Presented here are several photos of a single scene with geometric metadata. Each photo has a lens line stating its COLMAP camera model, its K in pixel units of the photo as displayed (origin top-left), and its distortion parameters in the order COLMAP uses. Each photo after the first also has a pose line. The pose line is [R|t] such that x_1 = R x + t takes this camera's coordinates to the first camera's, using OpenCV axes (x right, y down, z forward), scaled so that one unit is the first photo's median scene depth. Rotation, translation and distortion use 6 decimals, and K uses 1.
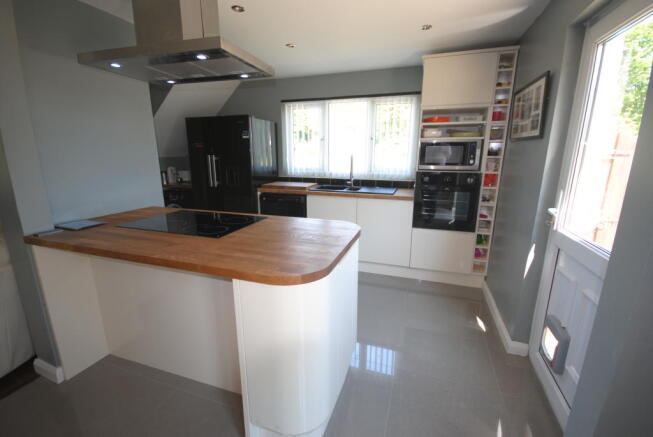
lens RADIAL K [[289.8, 0, 326.5], [0, 289.8, 218.5], [0, 0, 1]] dist [-0.003529, -0.000533]
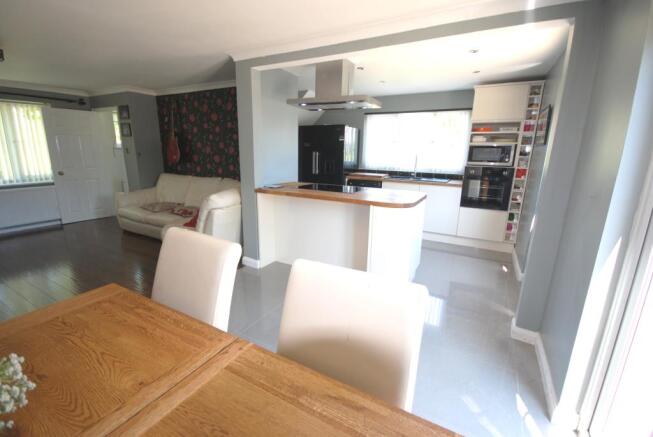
lens RADIAL K [[289.8, 0, 326.5], [0, 289.8, 218.5], [0, 0, 1]] dist [-0.003529, -0.000533]
pose [[0.985605, 0.055858, -0.159568, -0.117341], [-0.056095, 0.998421, 0.003026, 0.127166], [0.159485, 0.005969, 0.987182, -0.502516]]
